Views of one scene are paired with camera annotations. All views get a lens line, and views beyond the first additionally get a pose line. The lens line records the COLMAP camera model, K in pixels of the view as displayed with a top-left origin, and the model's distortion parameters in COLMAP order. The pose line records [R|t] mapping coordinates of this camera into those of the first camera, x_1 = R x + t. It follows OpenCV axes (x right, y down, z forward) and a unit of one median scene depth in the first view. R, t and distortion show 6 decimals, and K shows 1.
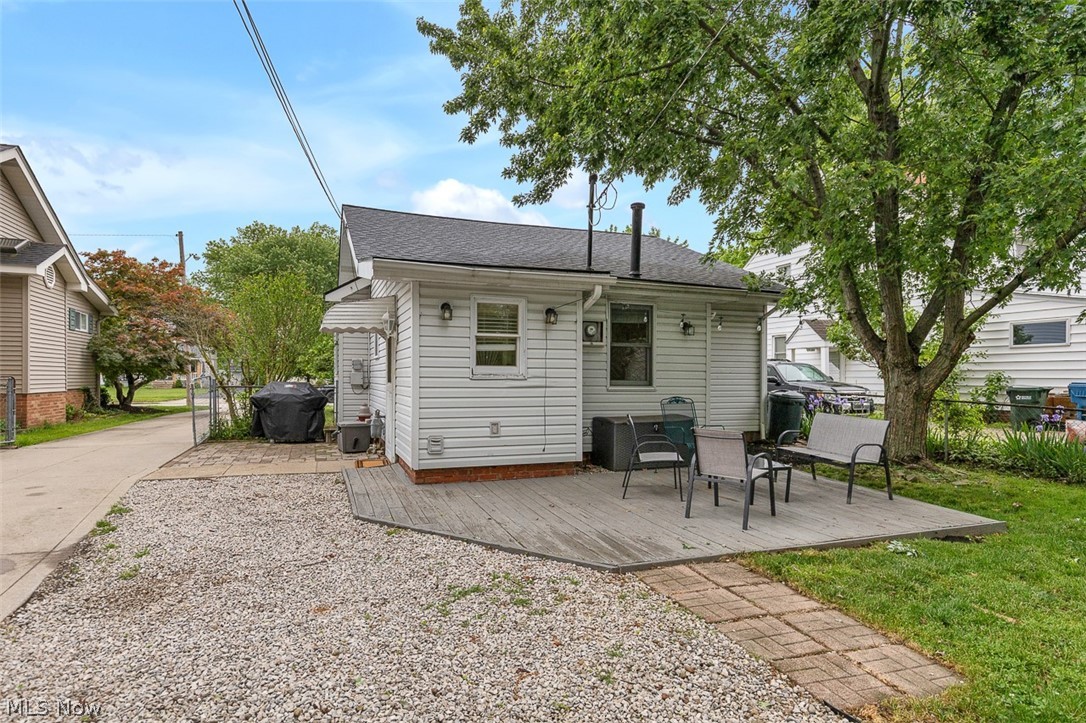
lens RADIAL K [[596.2, 0, 545.7], [0, 596.2, 380.7], [0, 0, 1]] dist [0.004223, 0.000620]
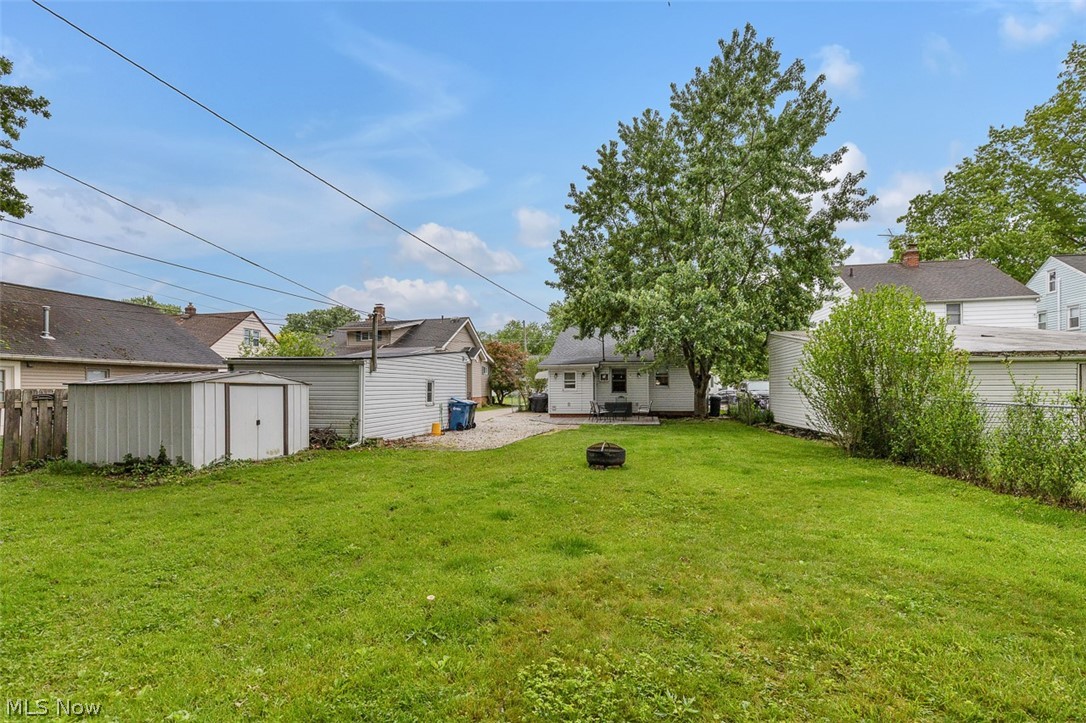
lens RADIAL K [[497.5, 0, 539.1], [0, 497.5, 363.4], [0, 0, 1]] dist [-0.002274, -0.000233]
pose [[0.849515, -0.041229, -0.525951, 1.366908], [0.011436, 0.998146, -0.059773, 0.004859], [0.527440, 0.044763, 0.848412, -1.744784]]
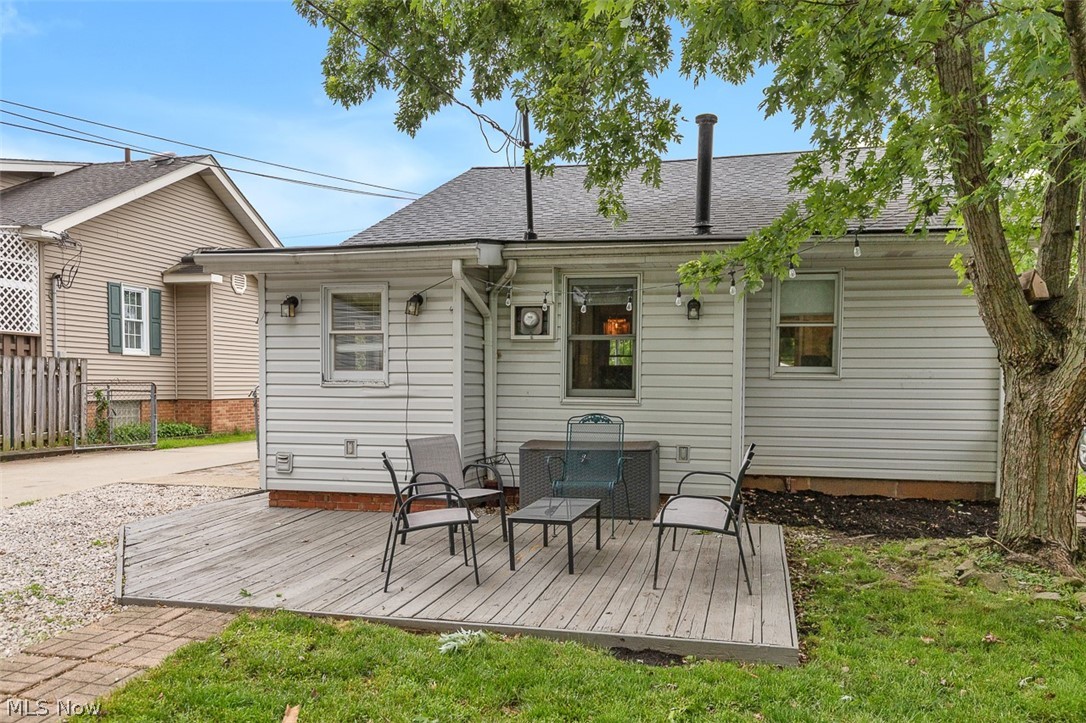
lens RADIAL K [[865.1, 0, 544.0], [0, 865.1, 421.7], [0, 0, 1]] dist [-0.000470, 0.000531]
pose [[0.831870, 0.025546, -0.554382, 0.728501], [-0.004541, 0.999220, 0.039229, -0.002240], [0.554952, -0.030116, 0.831337, 0.151771]]
